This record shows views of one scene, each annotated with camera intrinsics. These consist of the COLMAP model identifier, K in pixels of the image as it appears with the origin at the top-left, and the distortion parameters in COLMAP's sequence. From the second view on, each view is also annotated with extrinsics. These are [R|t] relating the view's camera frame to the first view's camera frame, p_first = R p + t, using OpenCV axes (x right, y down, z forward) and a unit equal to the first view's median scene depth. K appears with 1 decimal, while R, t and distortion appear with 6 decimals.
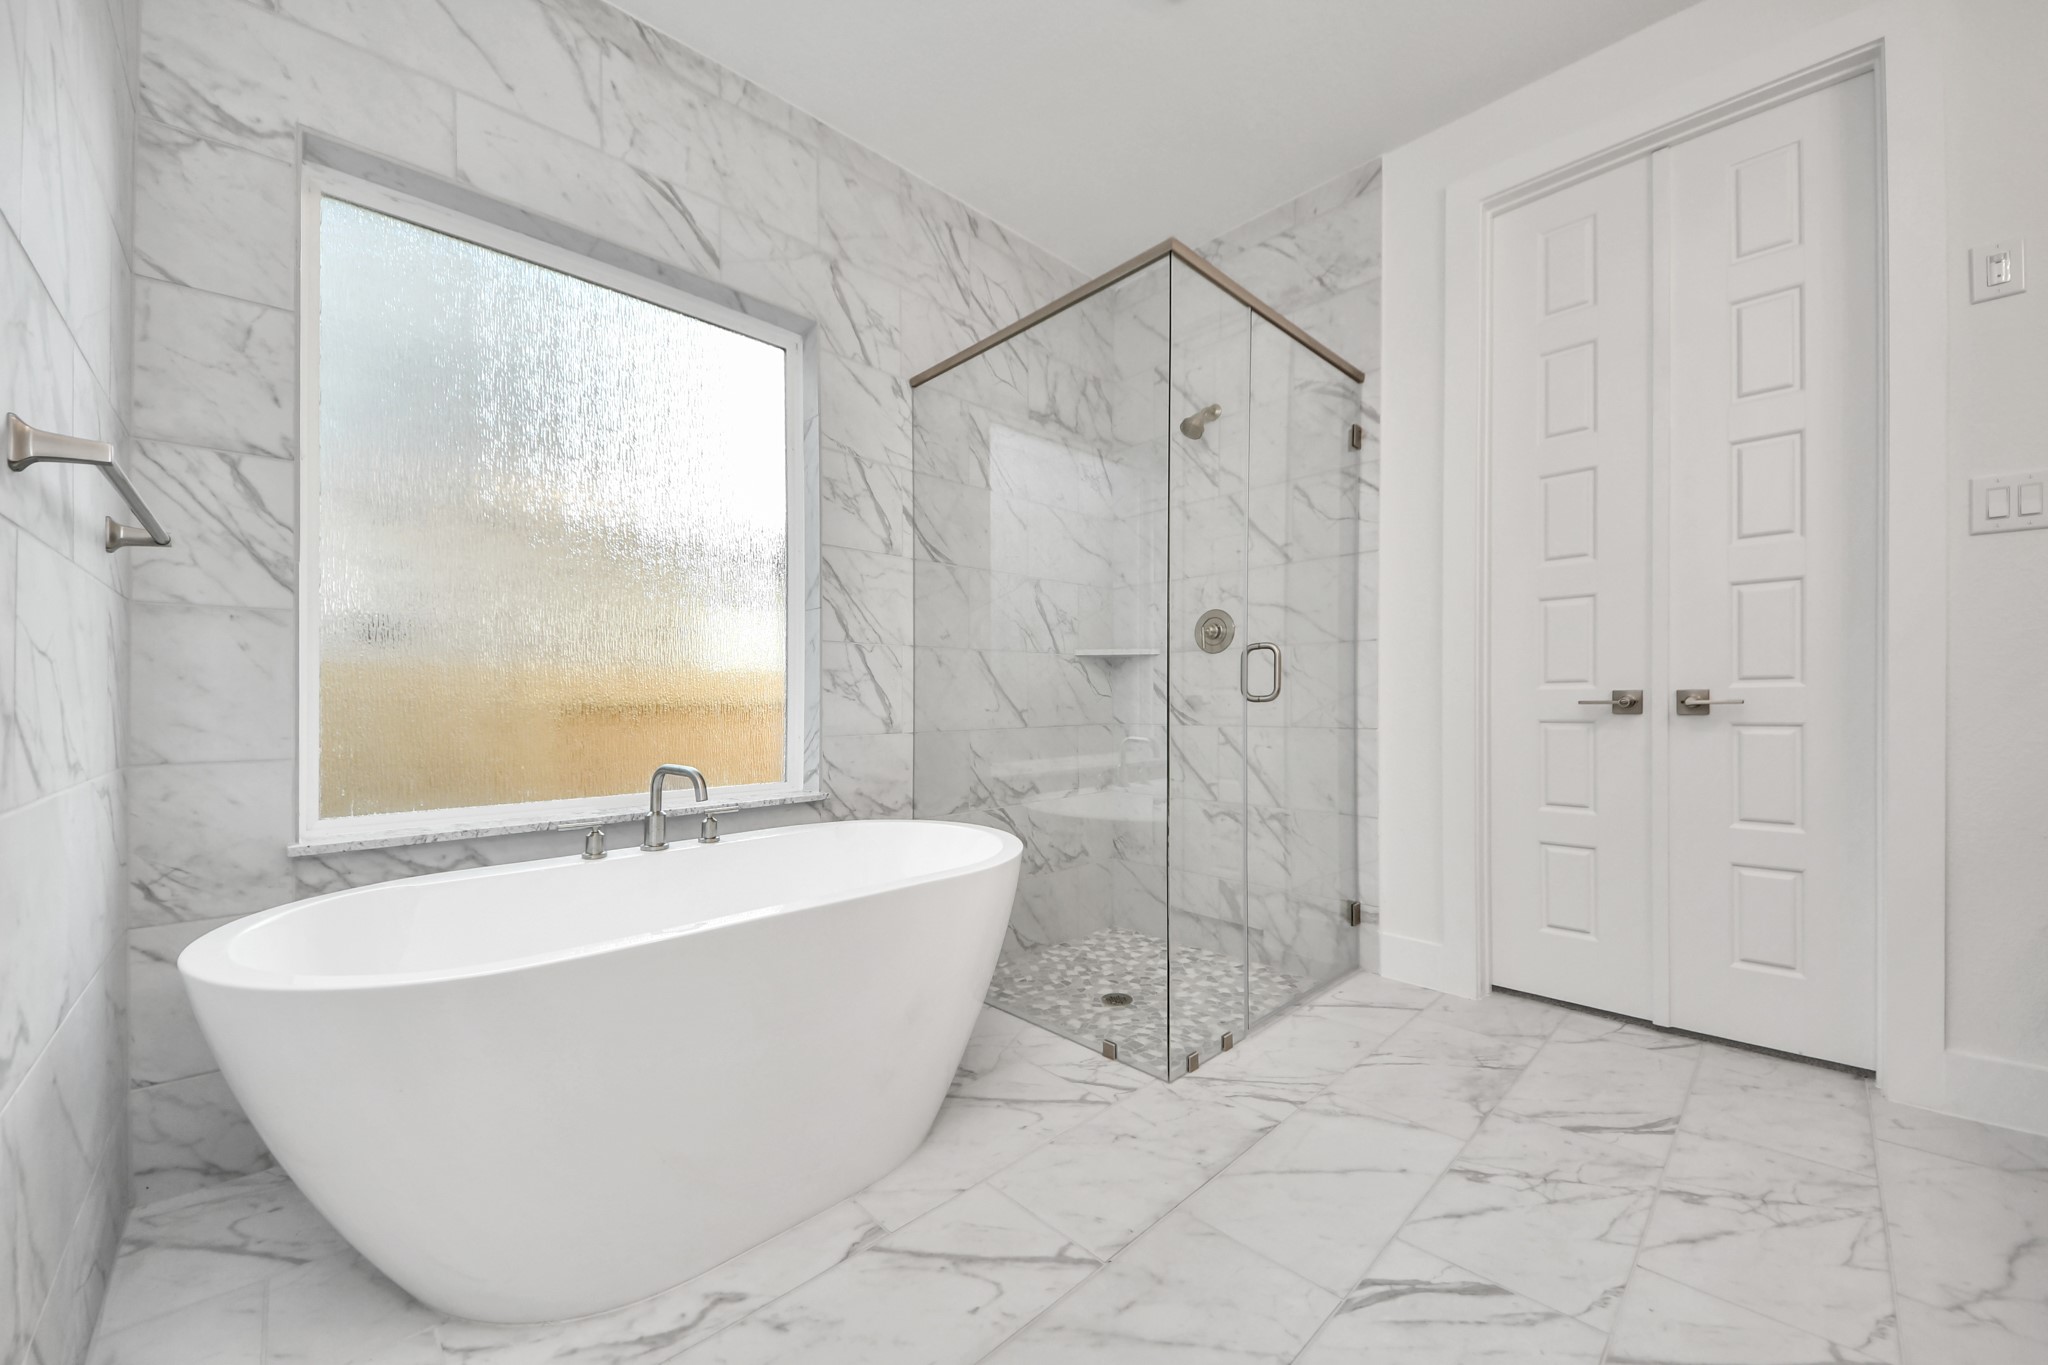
lens RADIAL K [[745.4, 0, 1023.8], [0, 745.4, 695.0], [0, 0, 1]] dist [-0.000428, -0.000447]
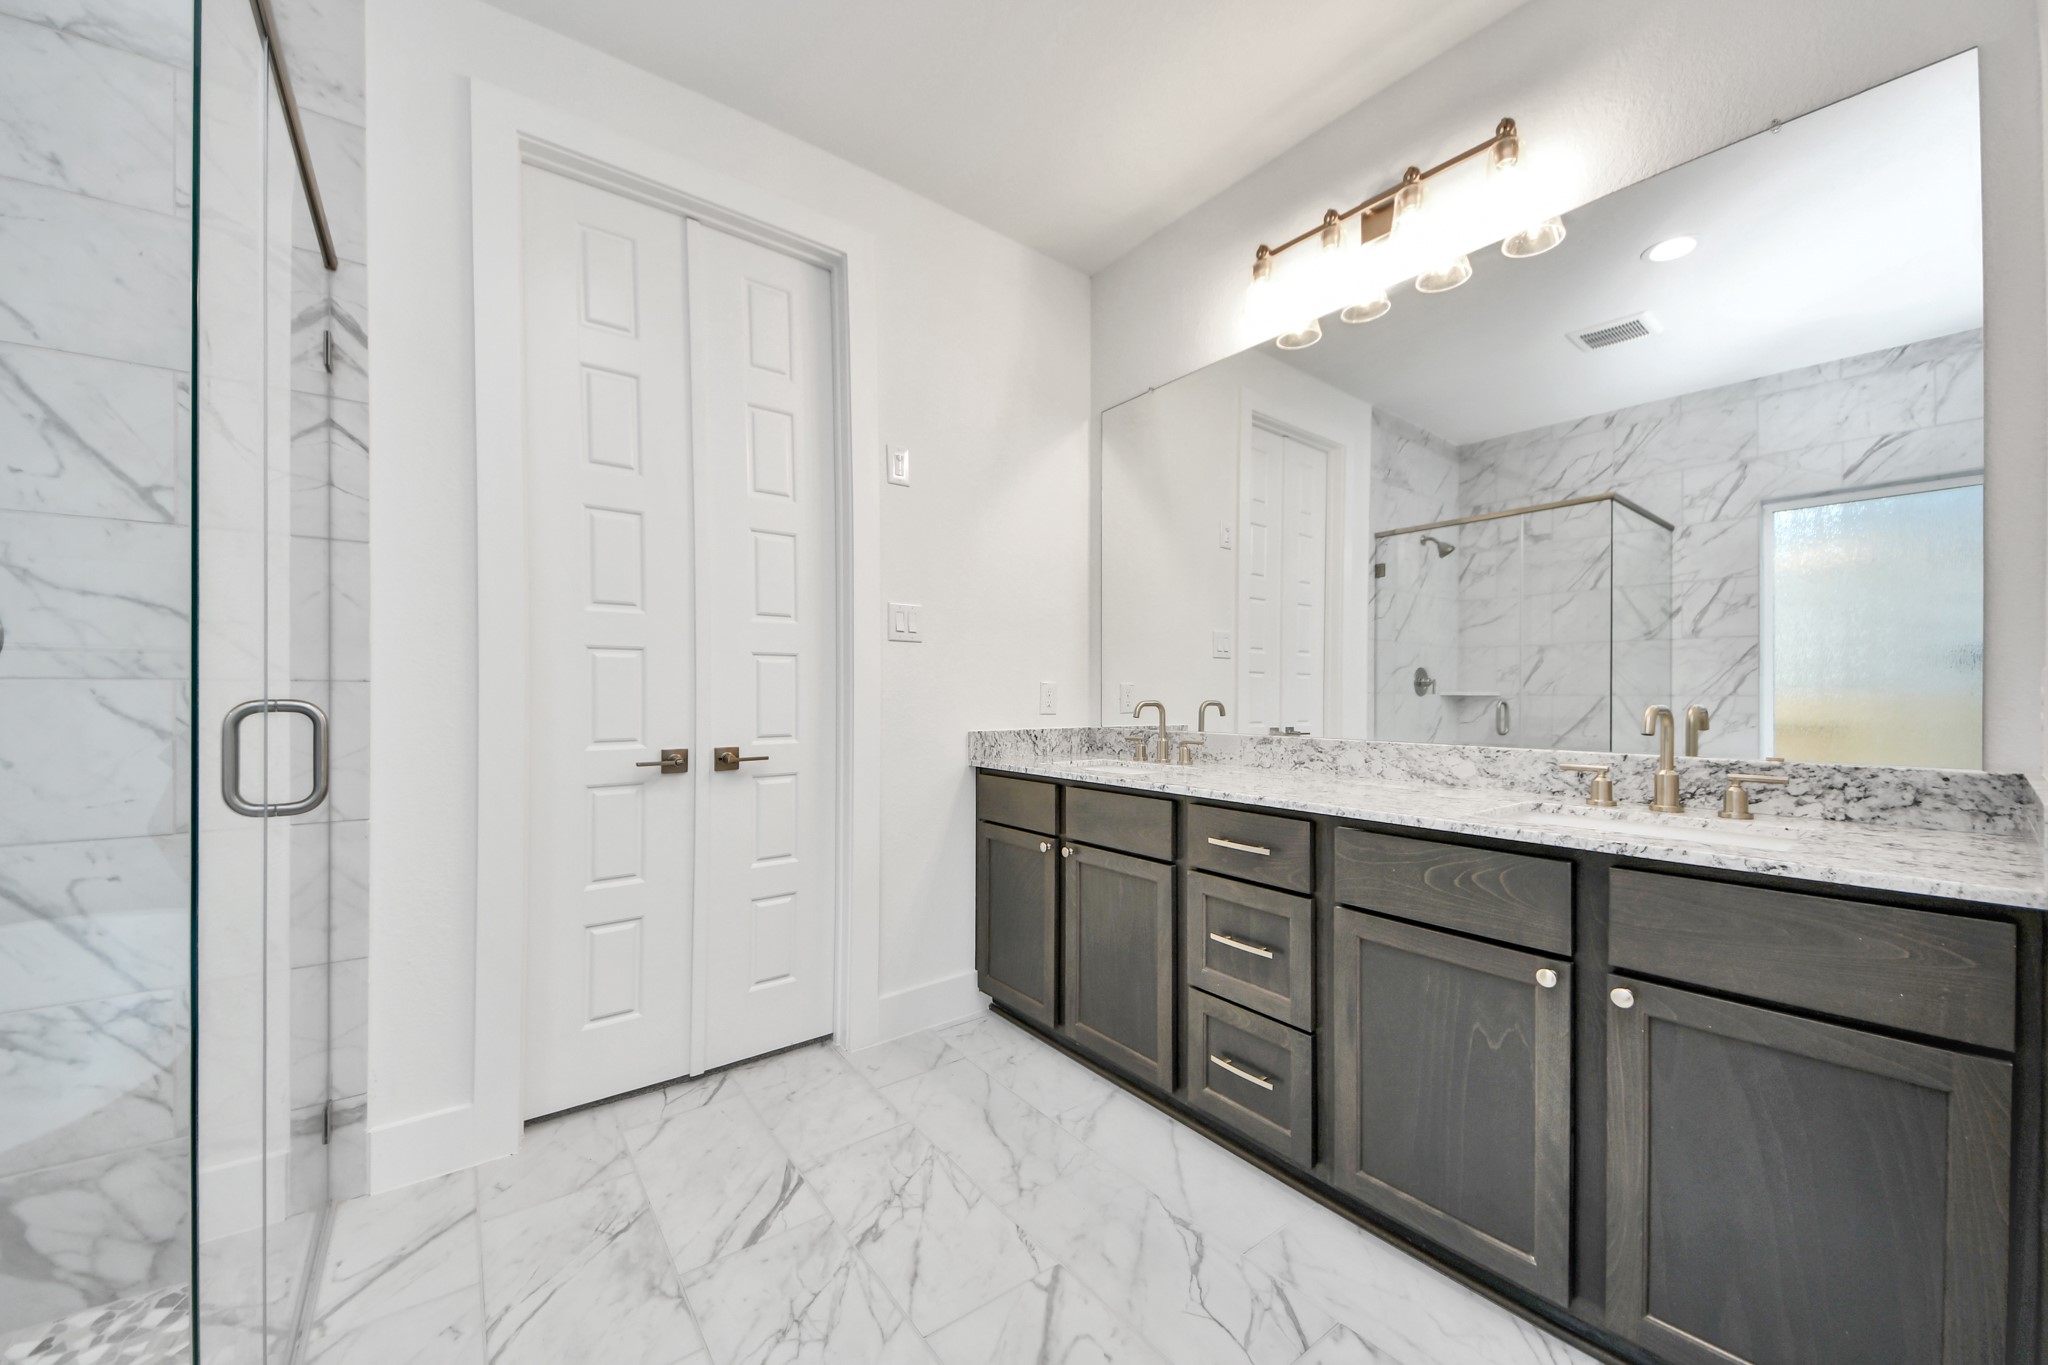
lens RADIAL K [[772.0, 0, 1024.0], [0, 772.0, 682.5], [0, 0, 1]] dist [0.017964, -0.012875]
pose [[0.117324, 0.011775, 0.993024, -0.164081], [-0.021159, 0.999732, -0.009354, -0.097577], [-0.992868, -0.019914, 0.117541, 0.433437]]
